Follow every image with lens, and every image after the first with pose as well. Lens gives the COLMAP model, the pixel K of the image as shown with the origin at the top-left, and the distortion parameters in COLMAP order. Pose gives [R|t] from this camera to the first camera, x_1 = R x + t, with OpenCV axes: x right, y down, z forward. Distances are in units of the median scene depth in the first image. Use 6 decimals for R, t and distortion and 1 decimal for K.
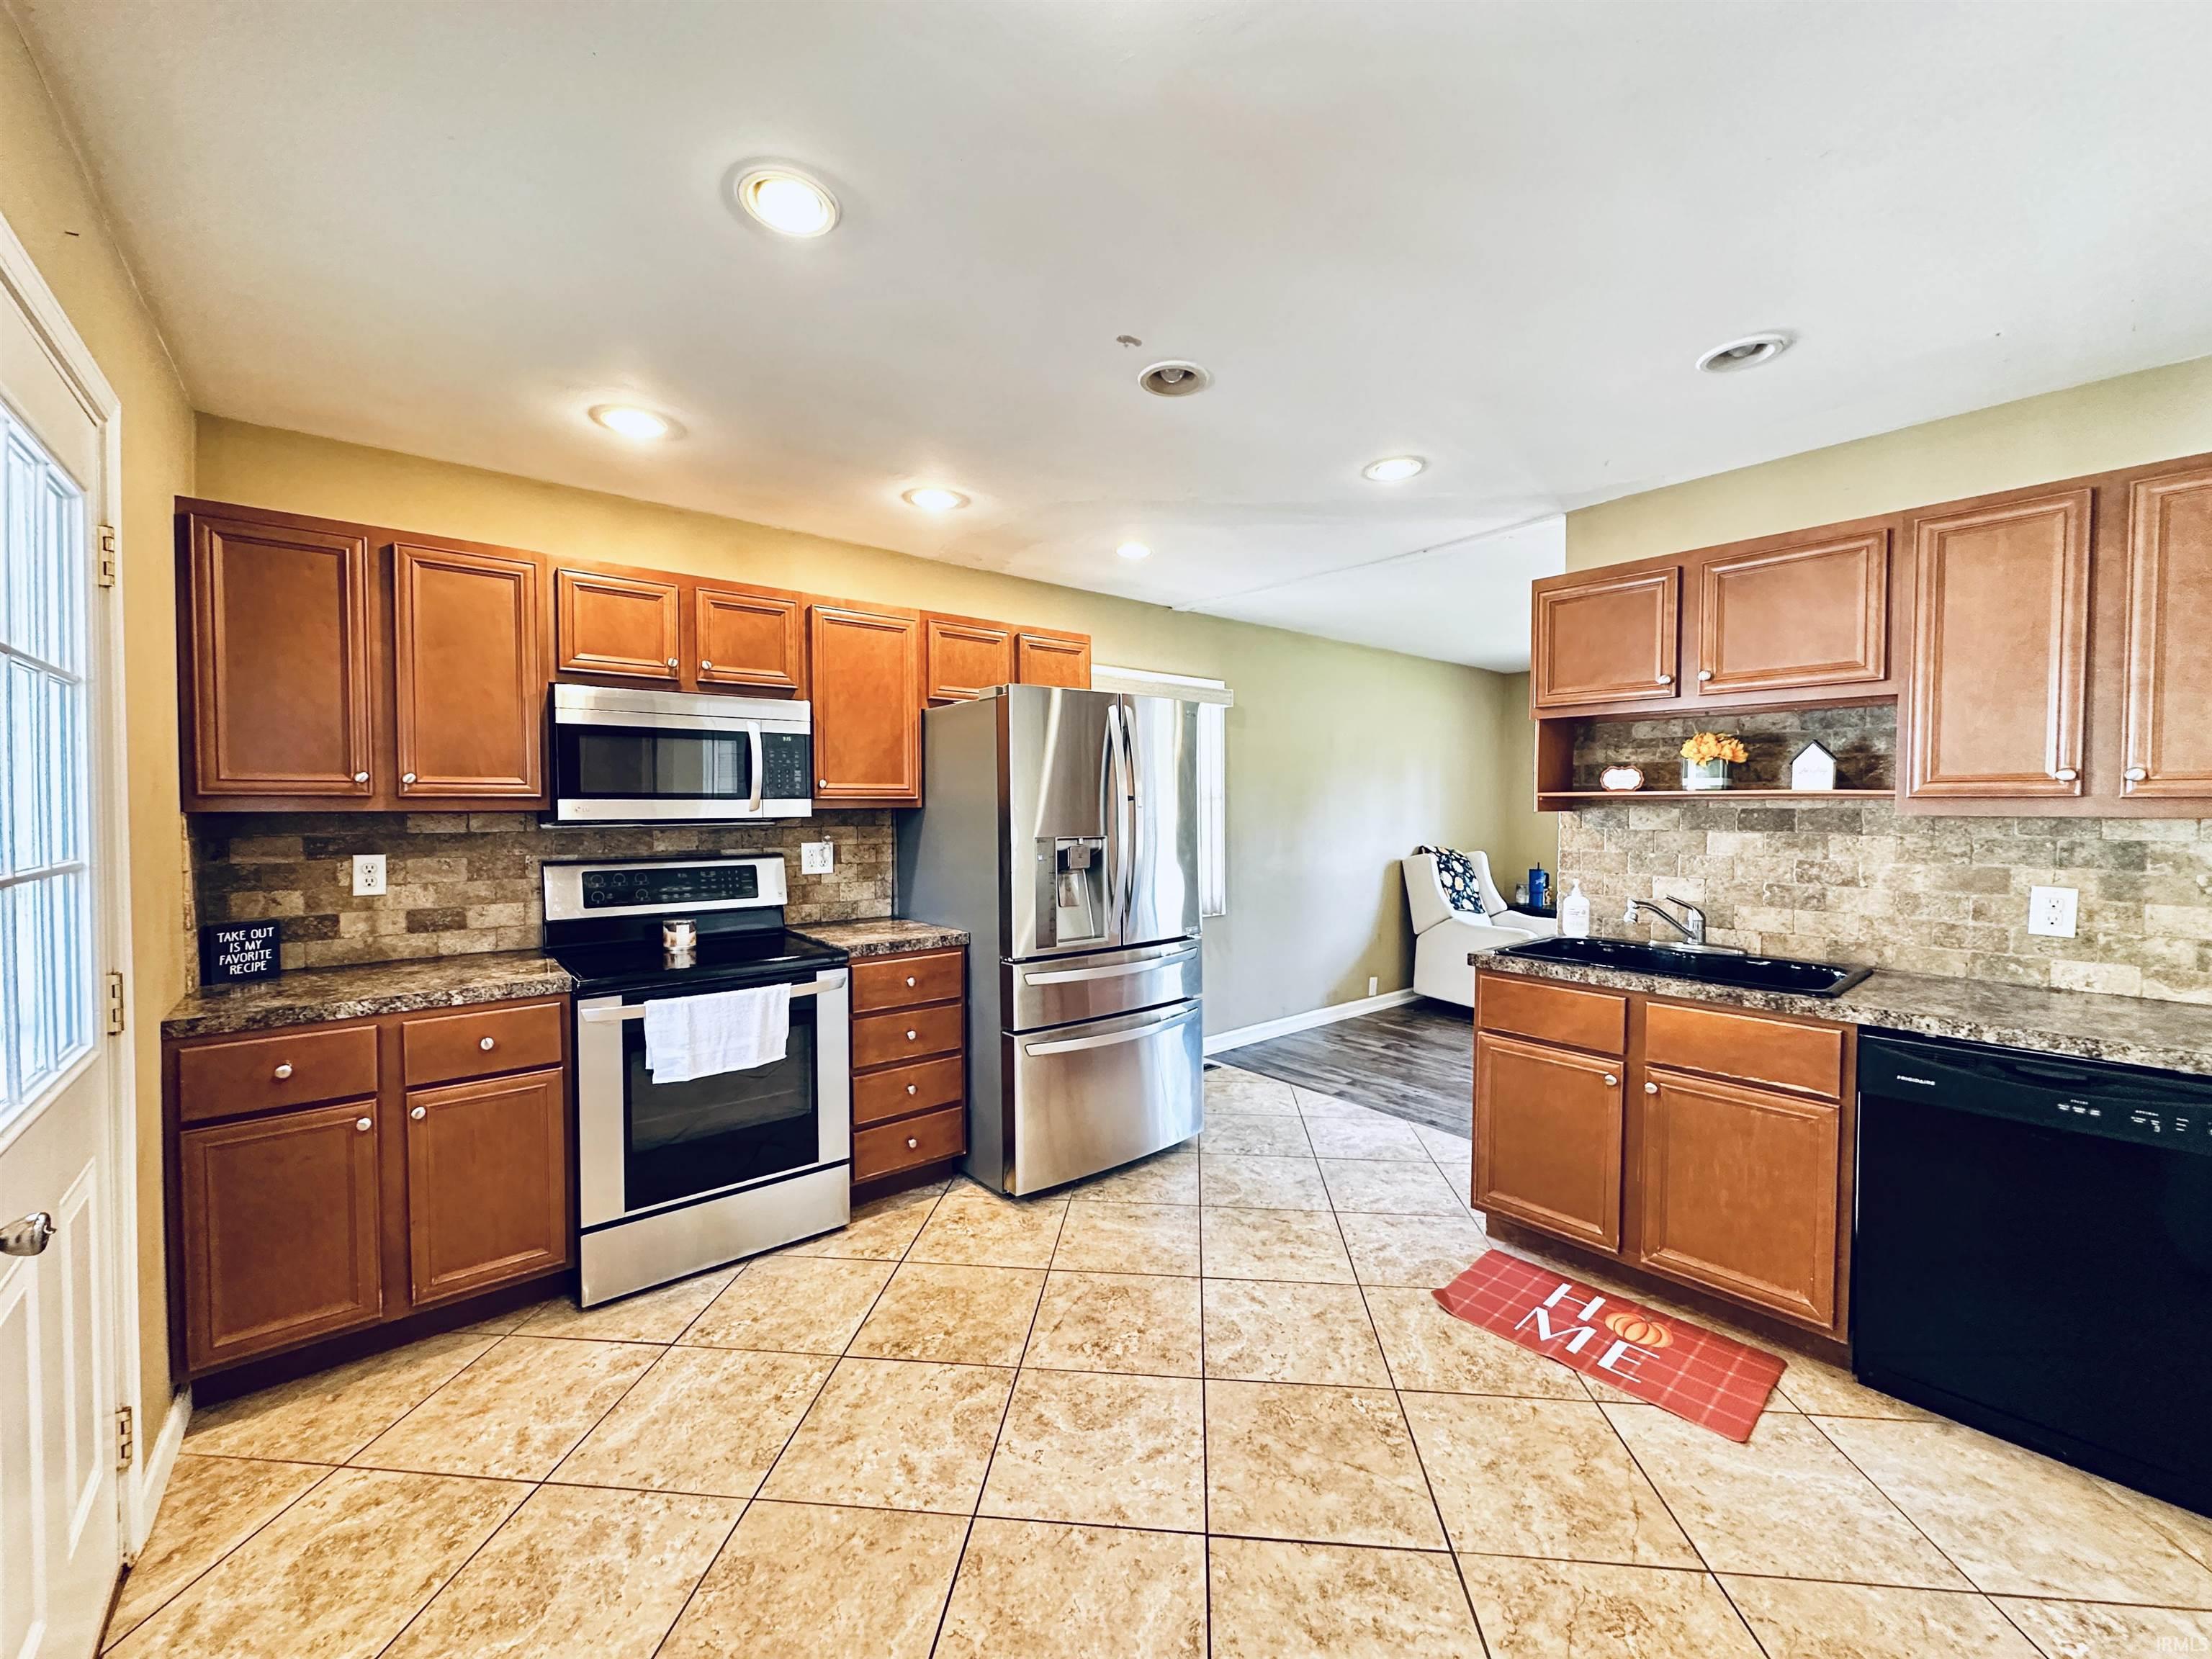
lens RADIAL K [[882.8, 0, 1108.6], [0, 882.8, 826.7], [0, 0, 1]] dist [-0.000998, 0.000010]
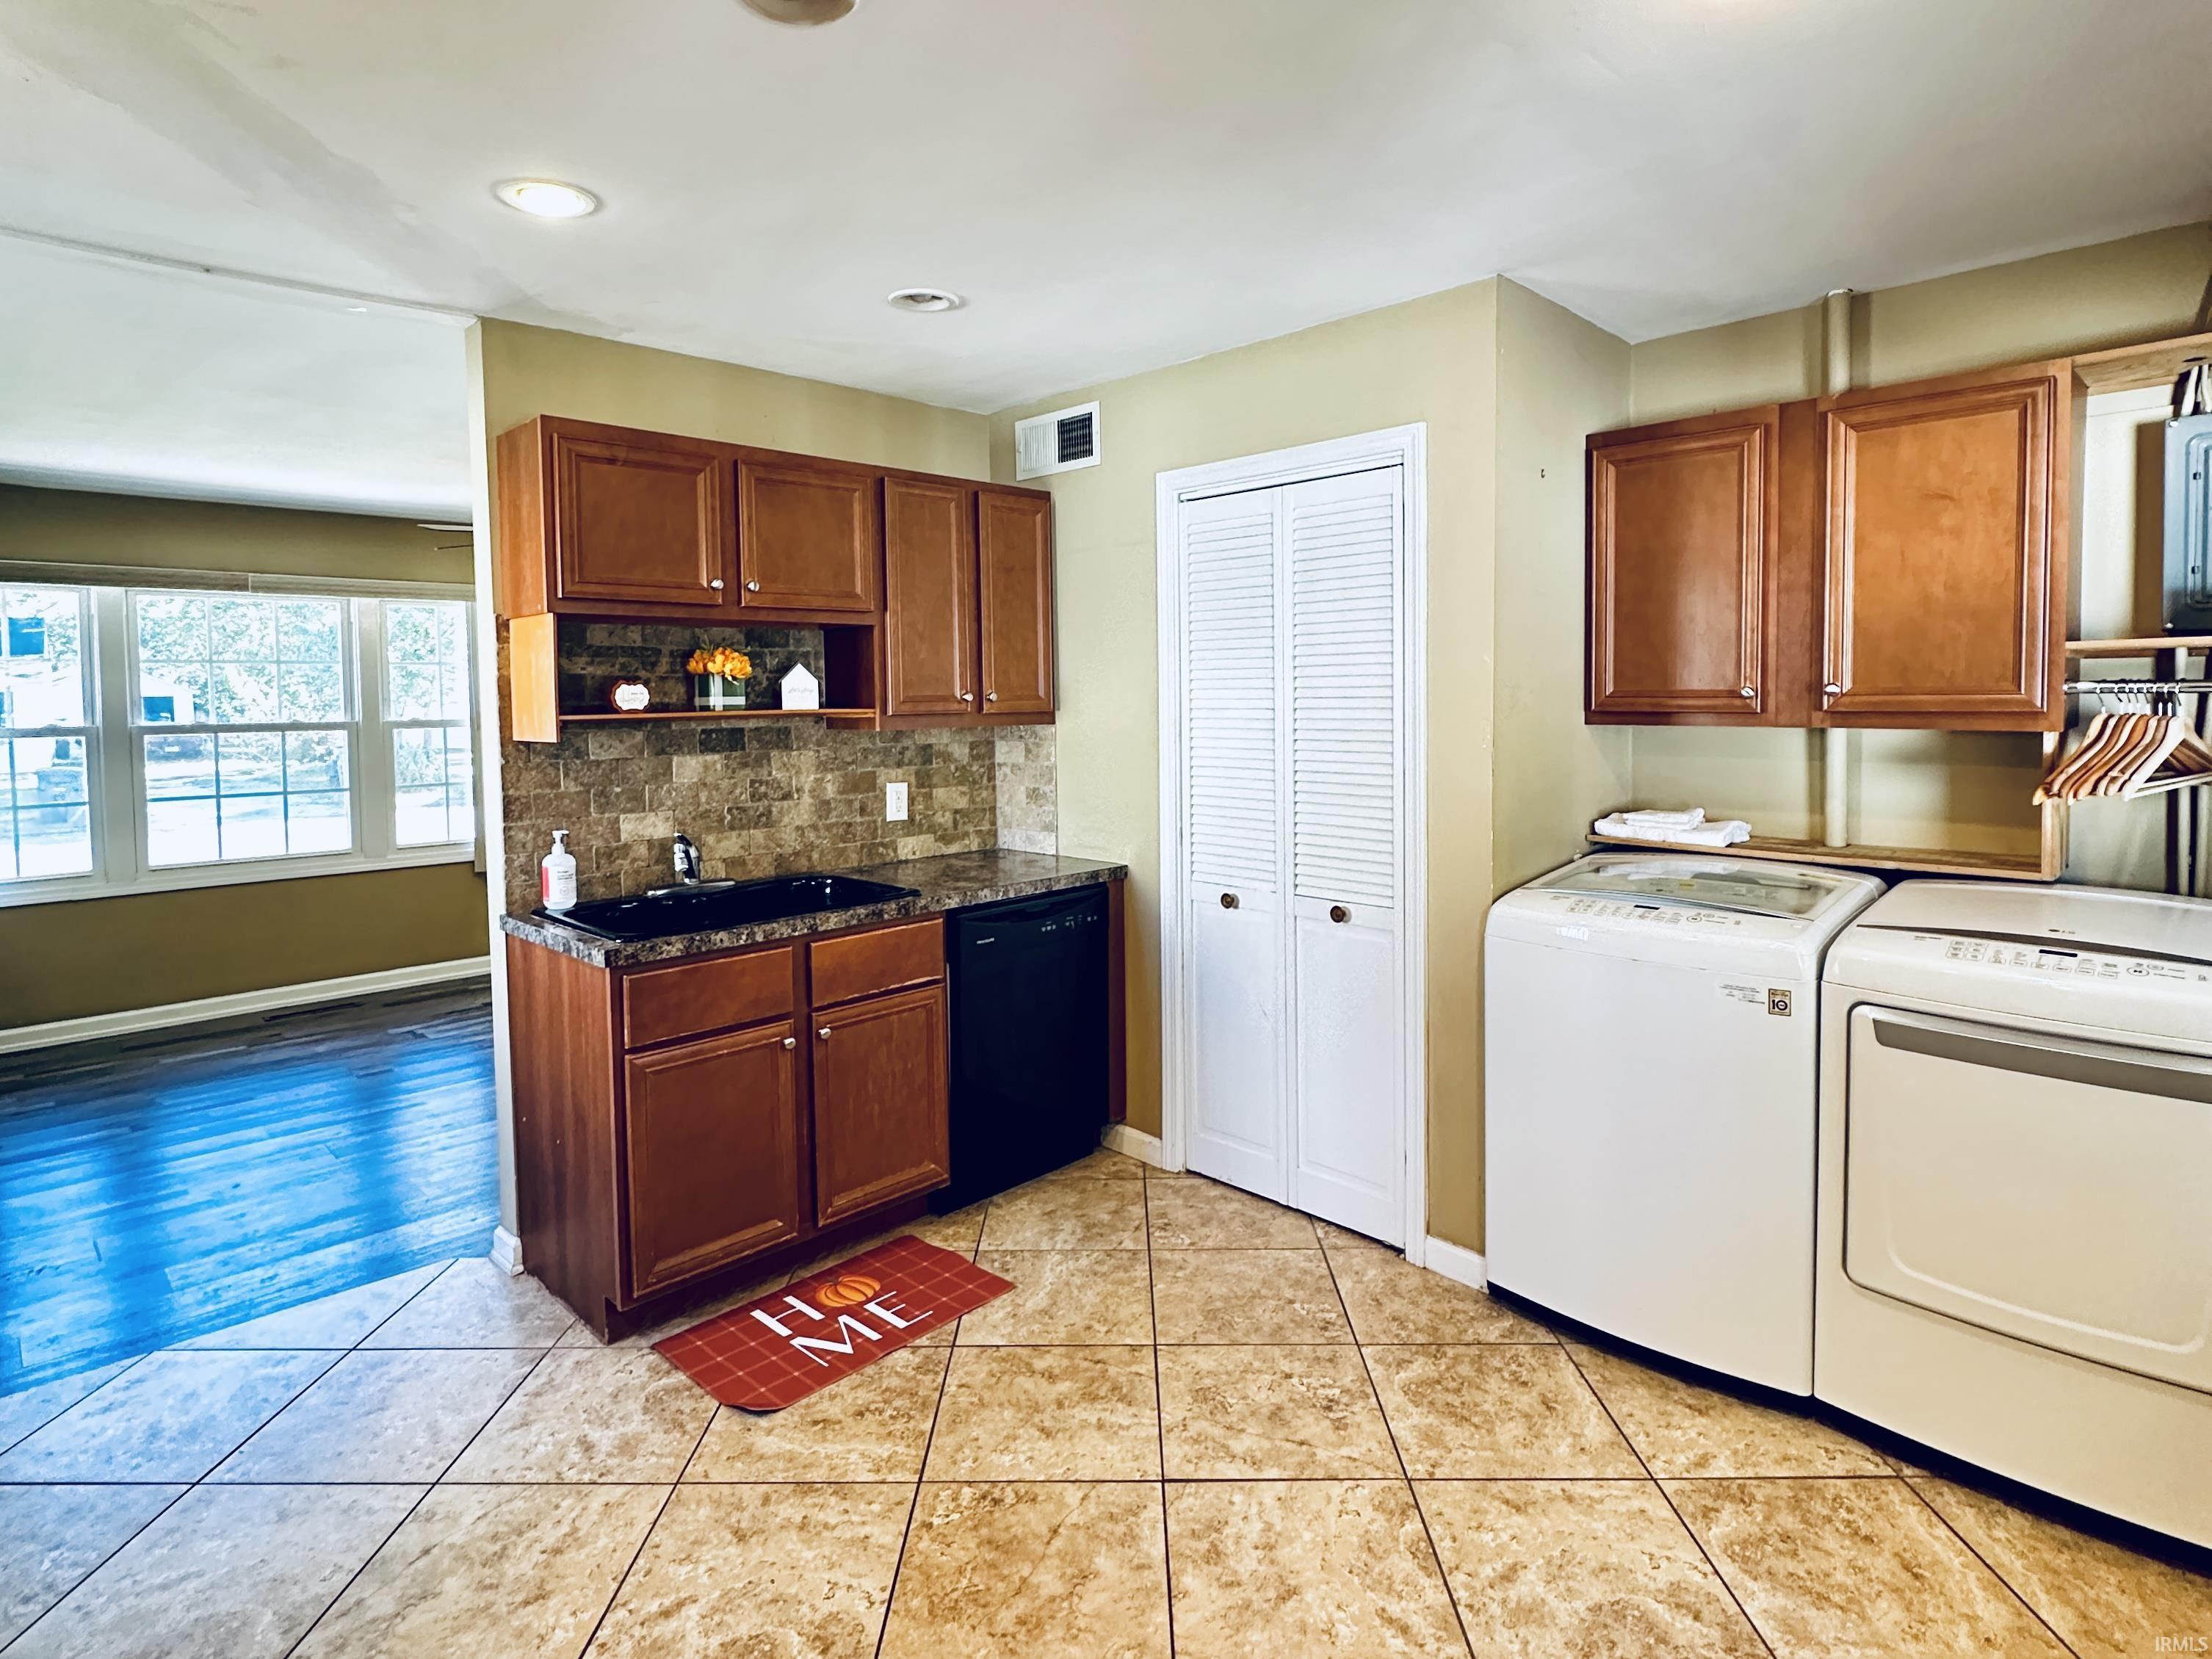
lens RADIAL K [[1173.6, 0, 1110.4], [0, 1173.6, 742.1], [0, 0, 1]] dist [-0.002131, -0.000647]
pose [[-0.088392, -0.041959, 0.995202, -0.584465], [0.039586, 0.998175, 0.045601, -0.049943], [-0.995299, 0.043427, -0.086569, 0.745763]]
